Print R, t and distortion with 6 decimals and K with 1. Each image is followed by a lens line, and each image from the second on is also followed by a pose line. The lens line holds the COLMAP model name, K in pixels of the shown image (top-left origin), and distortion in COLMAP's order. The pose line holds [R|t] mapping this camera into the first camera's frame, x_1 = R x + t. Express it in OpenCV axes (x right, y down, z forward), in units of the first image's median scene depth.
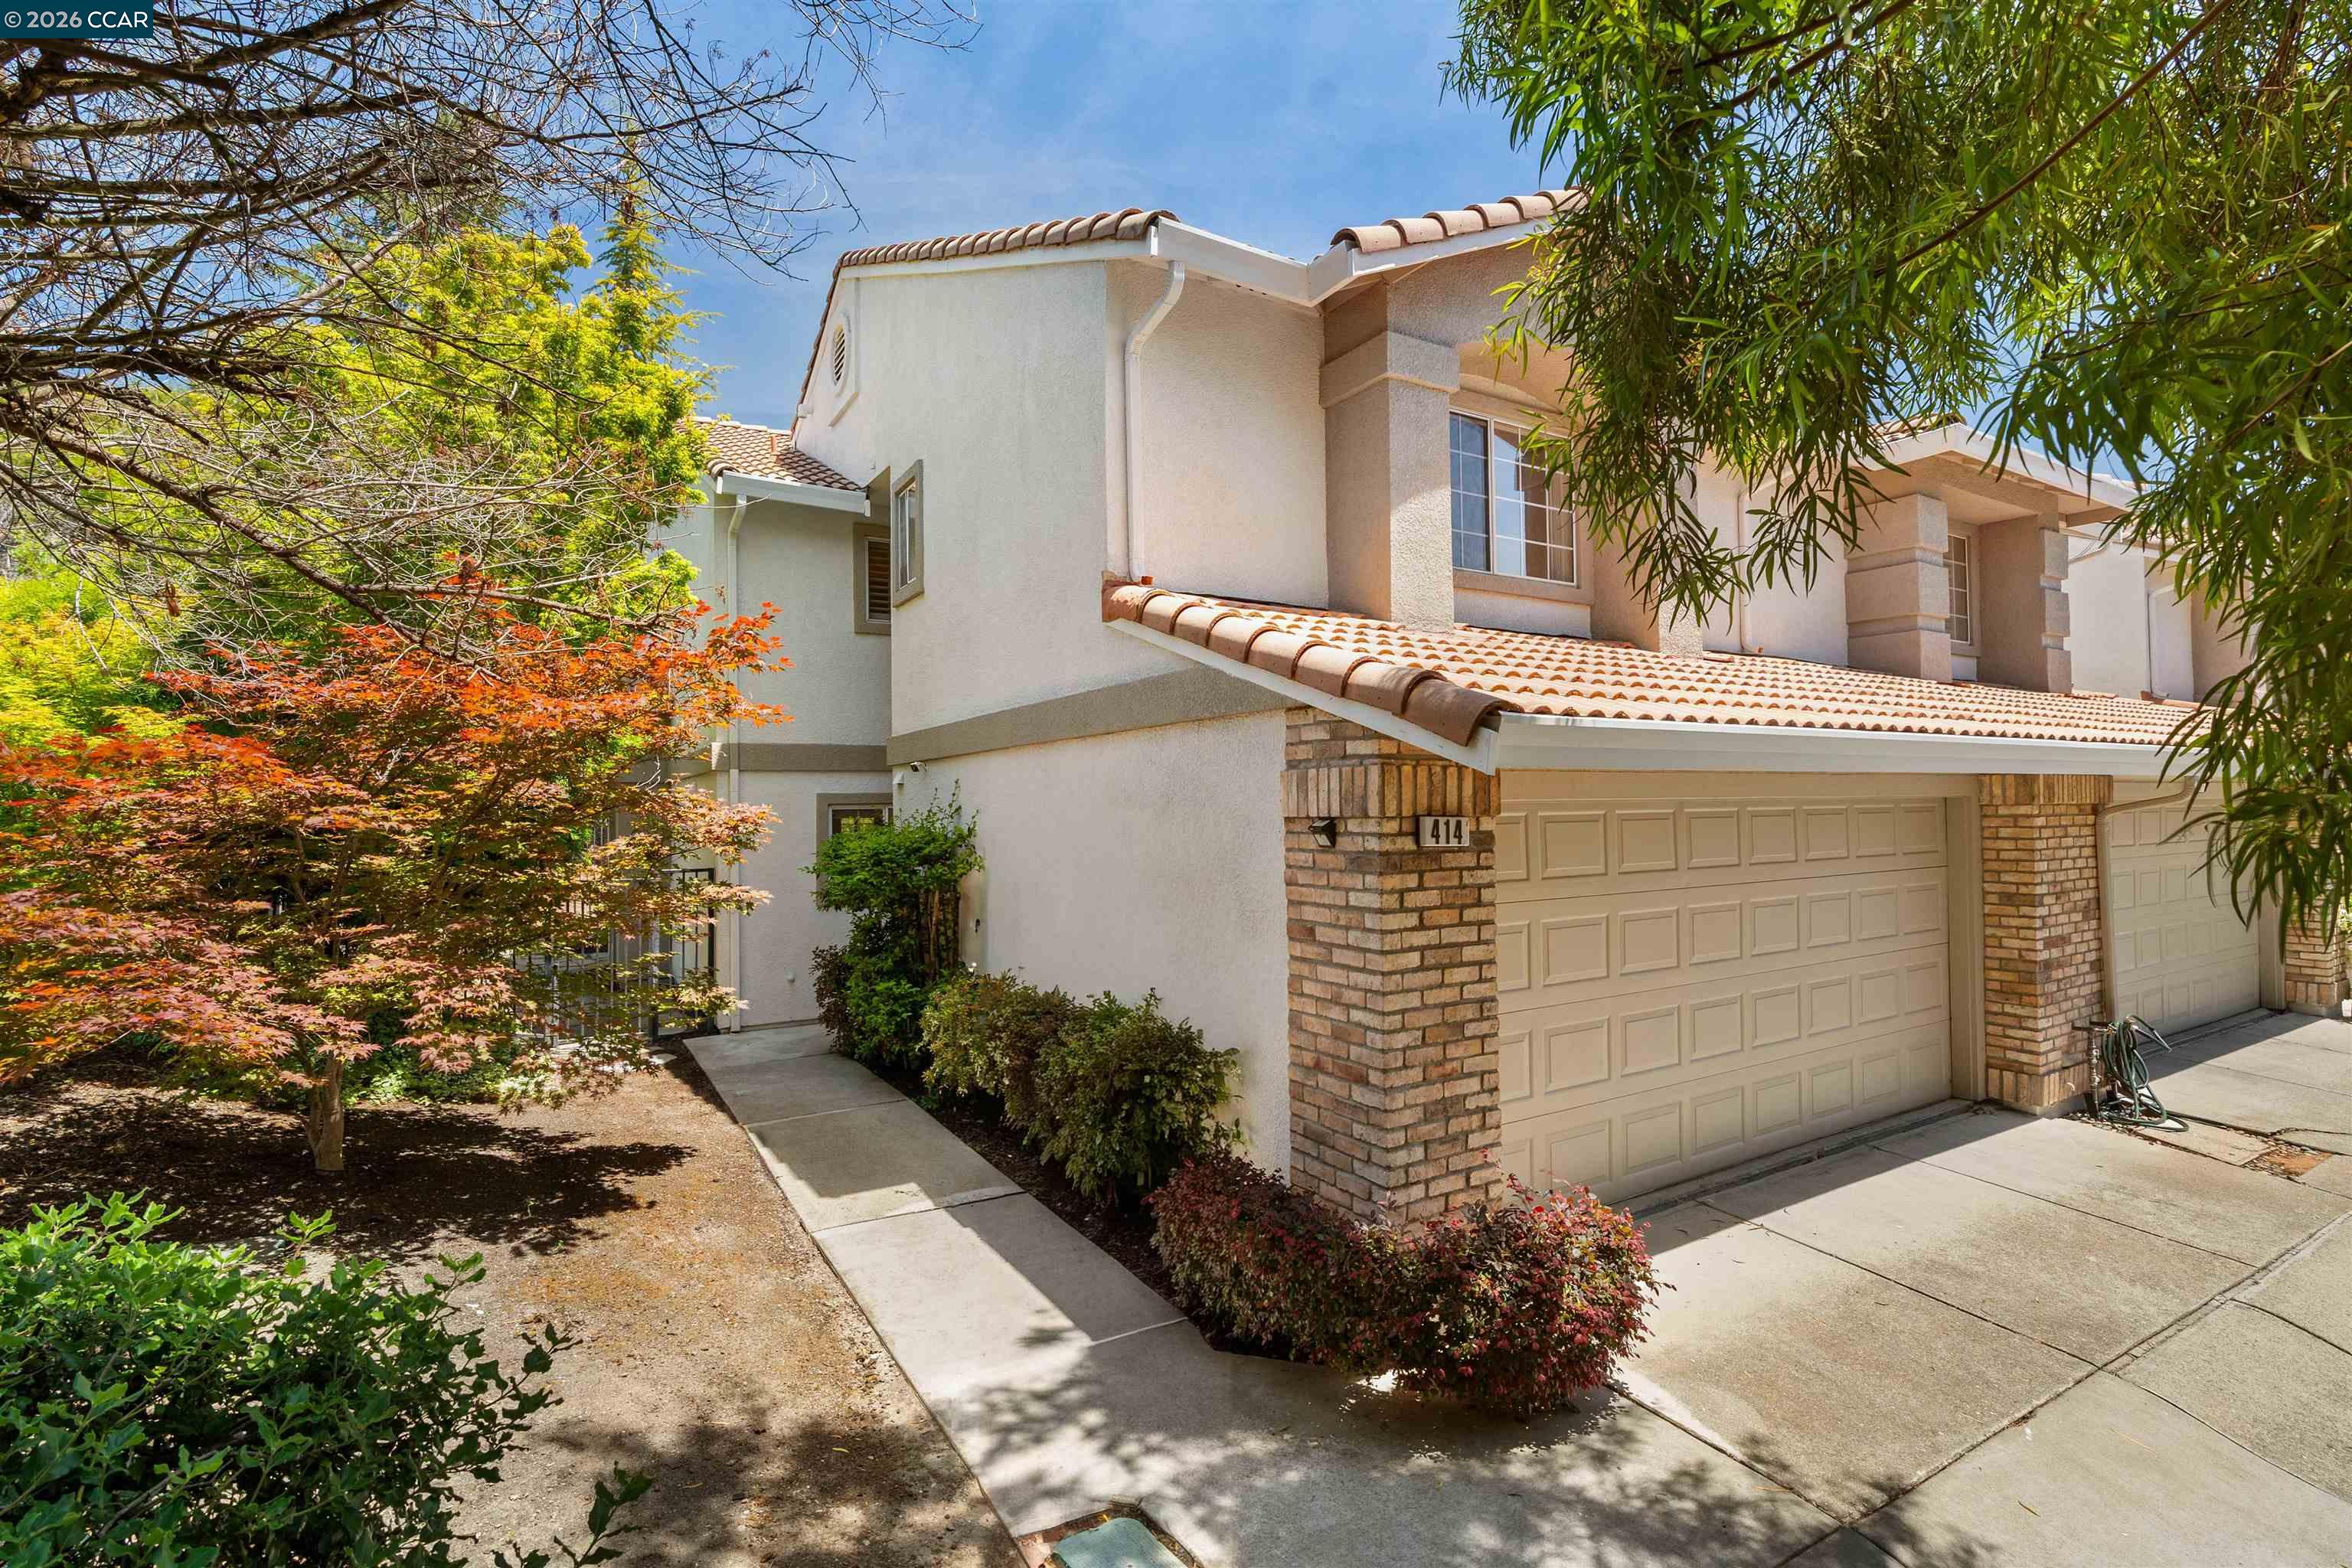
lens RADIAL K [[1096.9, 0, 1176.8], [0, 1096.9, 785.9], [0, 0, 1]] dist [-0.004663, -0.000490]
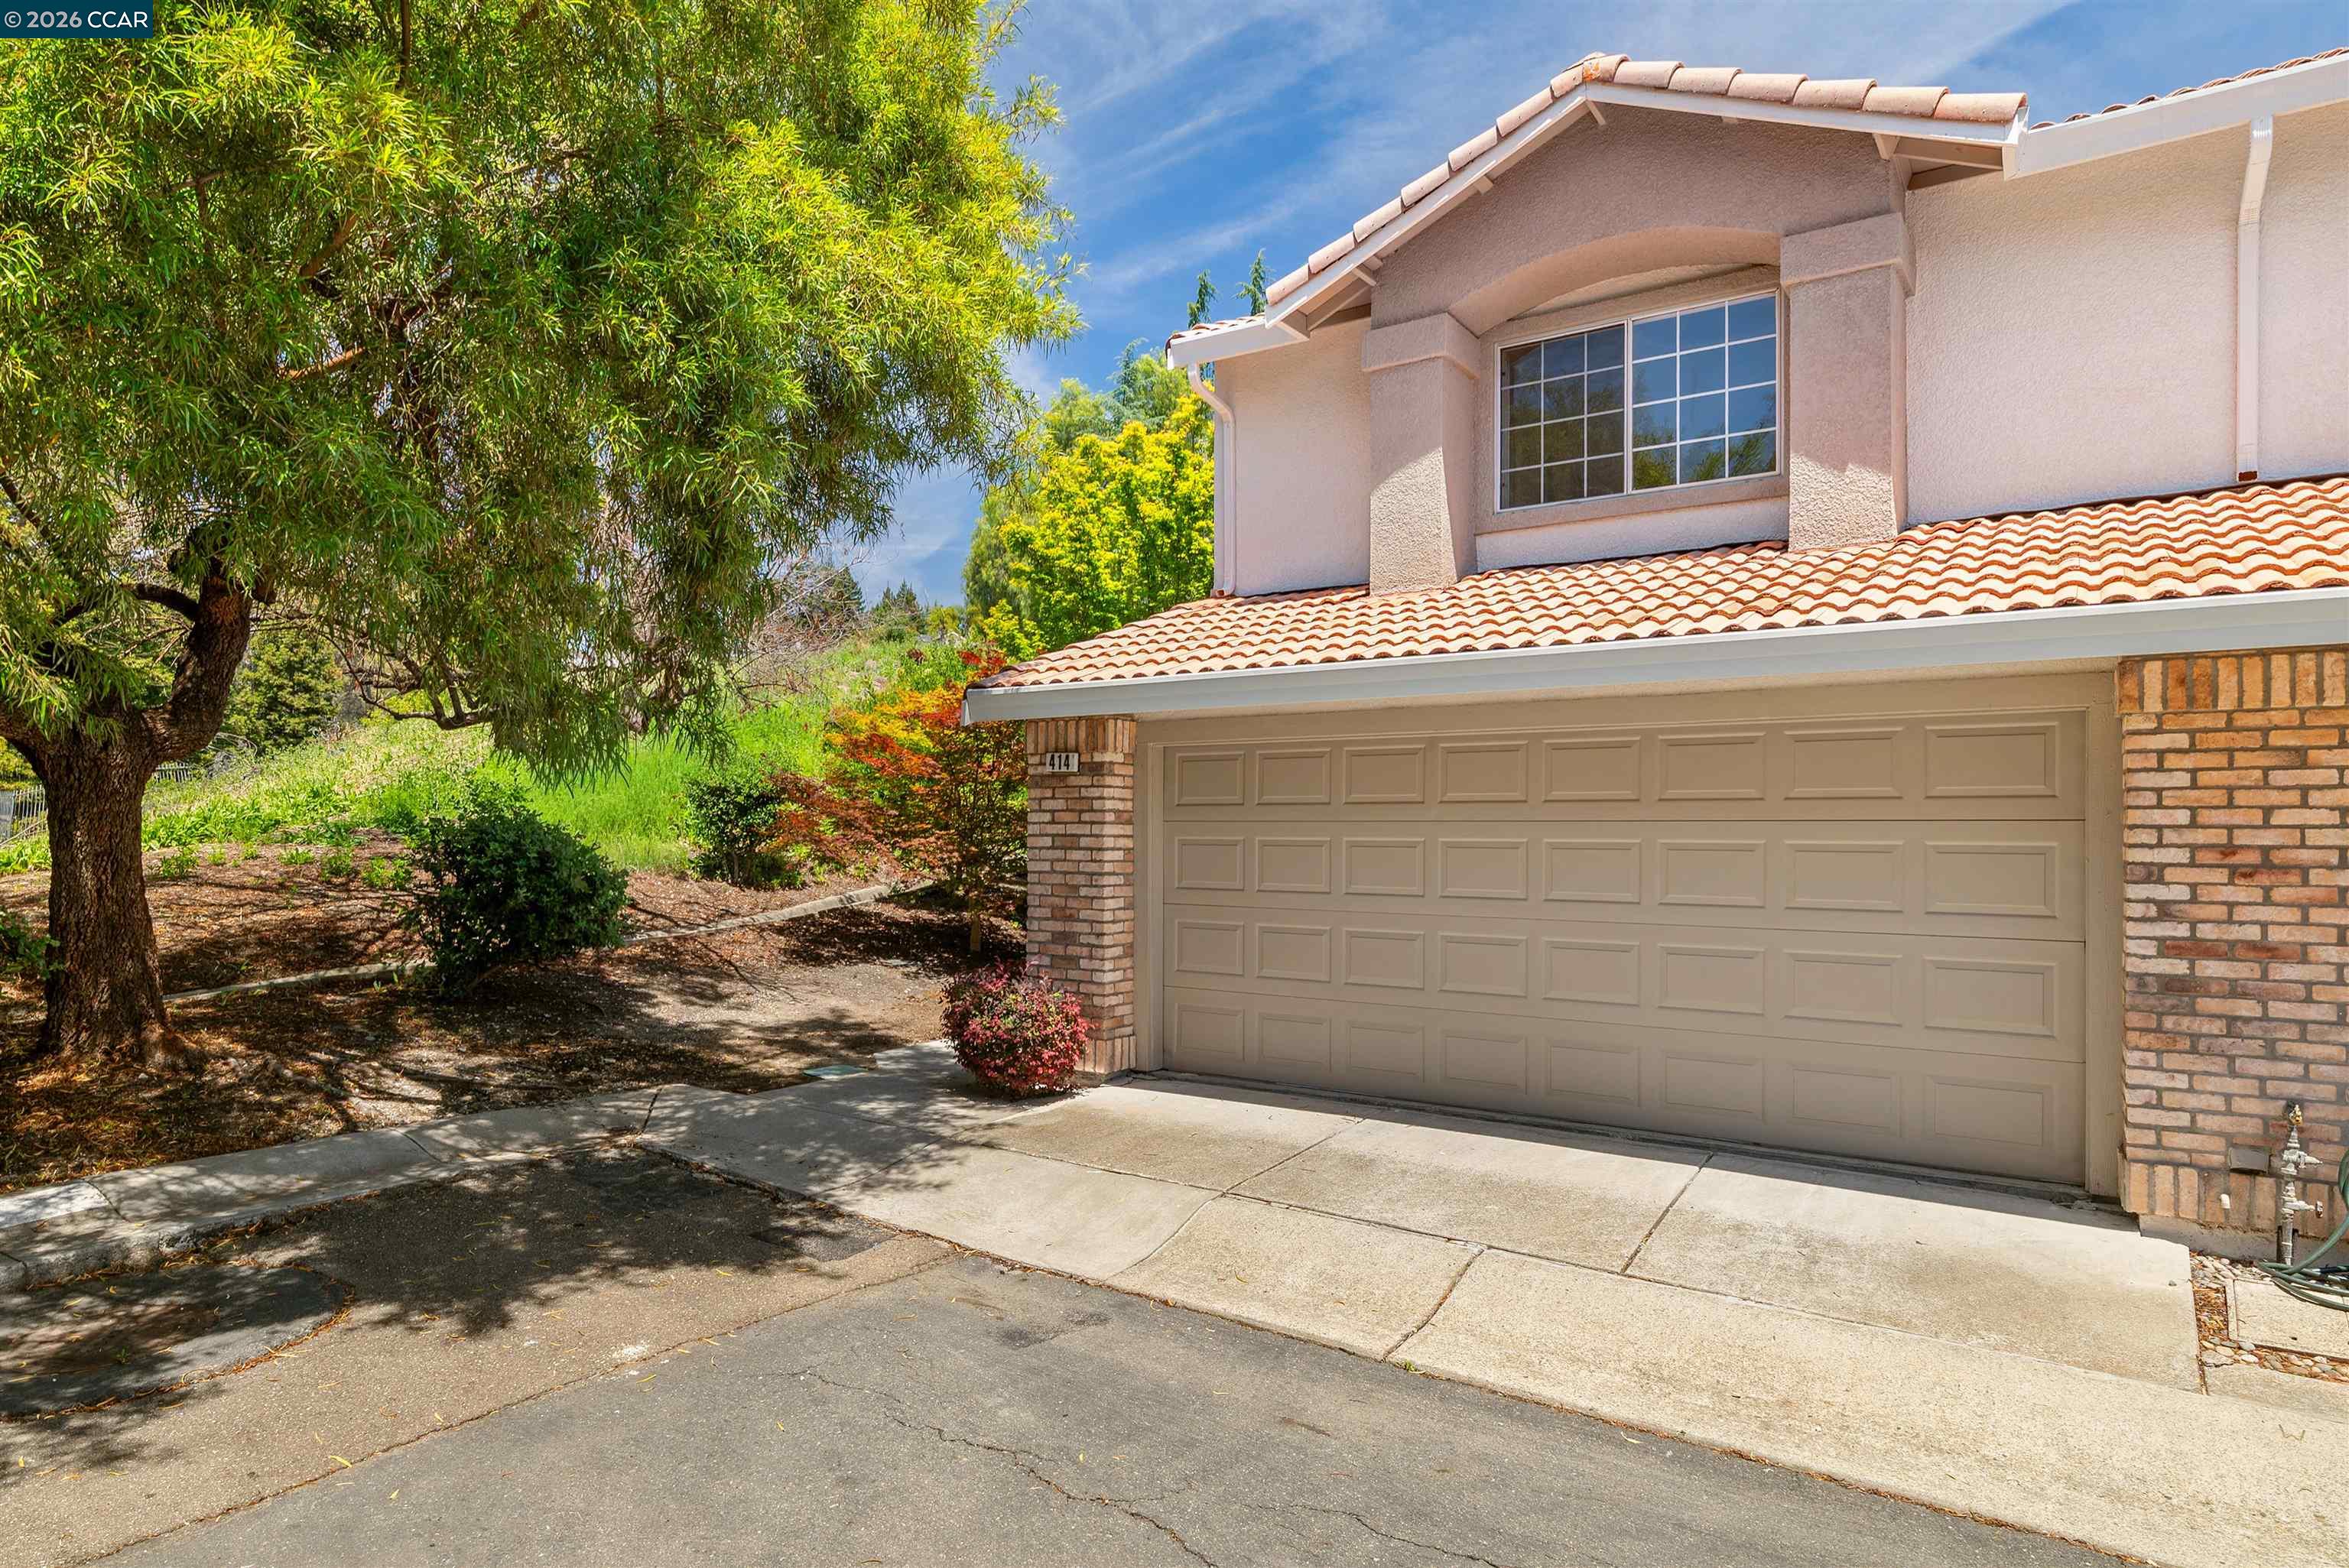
lens RADIAL K [[1364.8, 0, 1089.4], [0, 1364.8, 834.2], [0, 0, 1]] dist [-0.005478, 0.001292]
pose [[0.375758, 0.014368, -0.926606, 2.014231], [0.004566, 0.999839, 0.017355, 0.107640], [0.926707, -0.010753, 0.375632, 0.286262]]
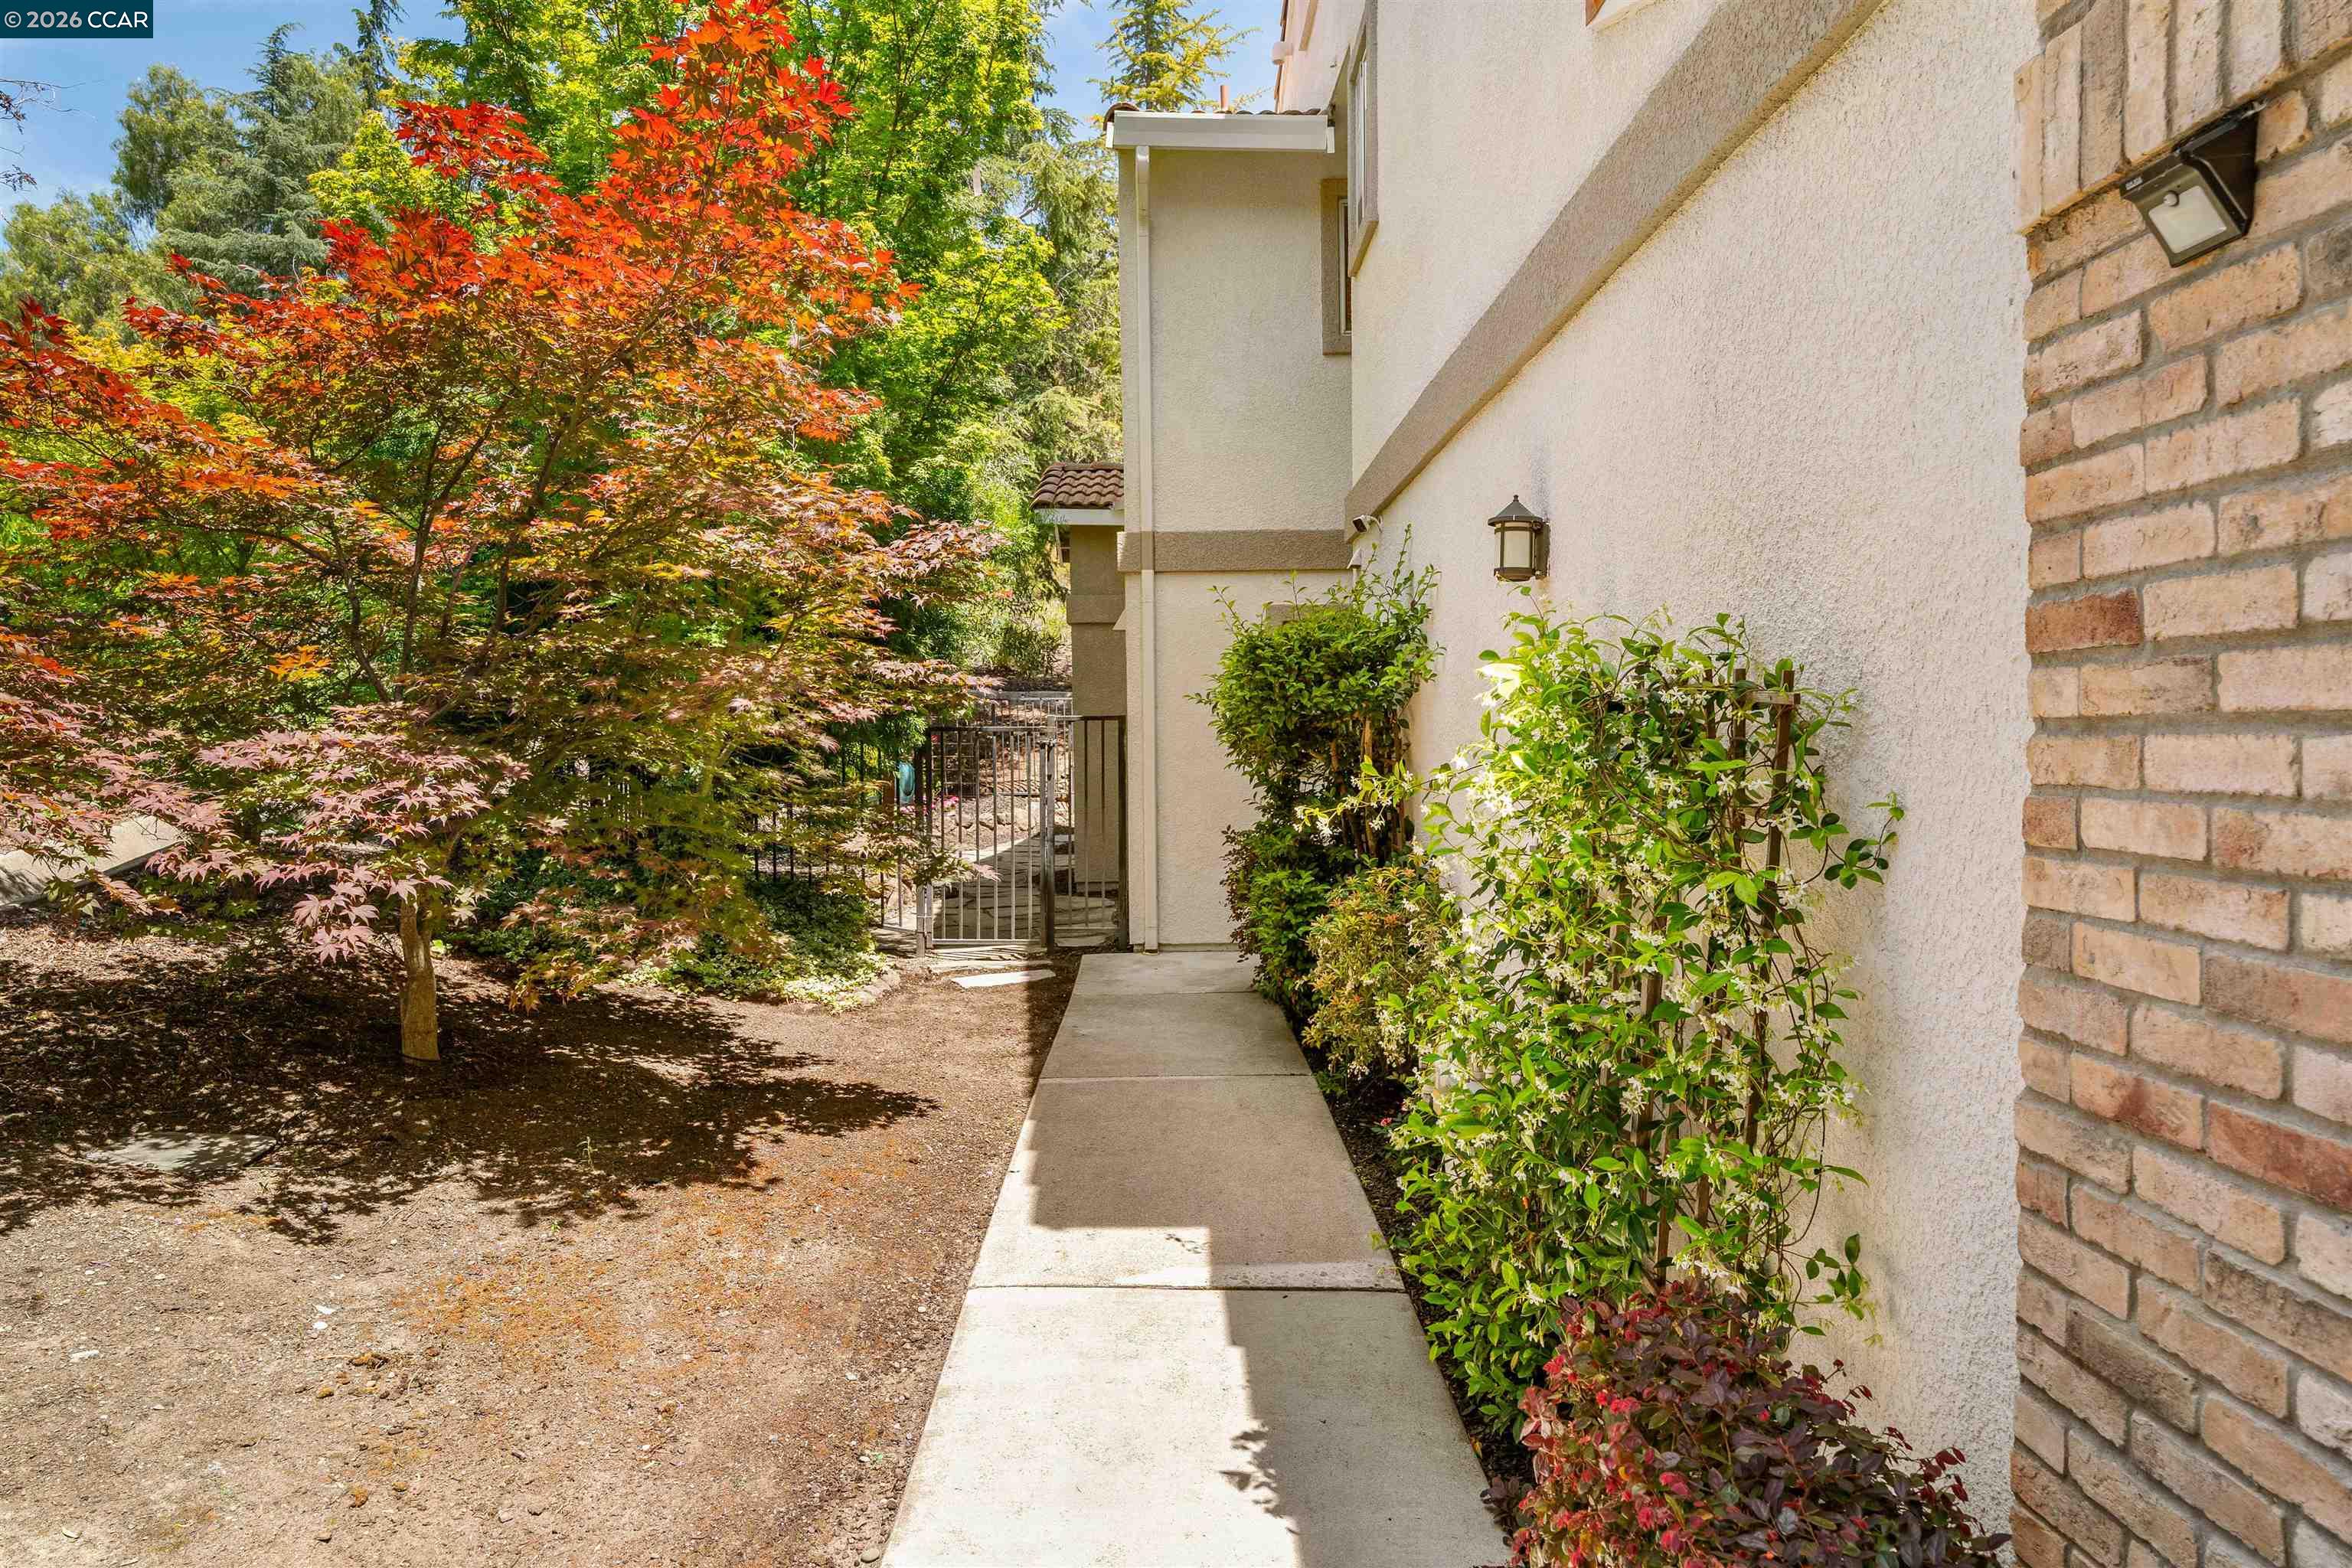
lens RADIAL K [[1353.2, 0, 1175.6], [0, 1353.2, 788.3], [0, 0, 1]] dist [0.003699, -0.002415]
pose [[0.862485, 0.024105, -0.505509, 0.093189], [0.006953, 0.998206, 0.059463, 0.157416], [0.506035, -0.054801, 0.860770, 0.611814]]
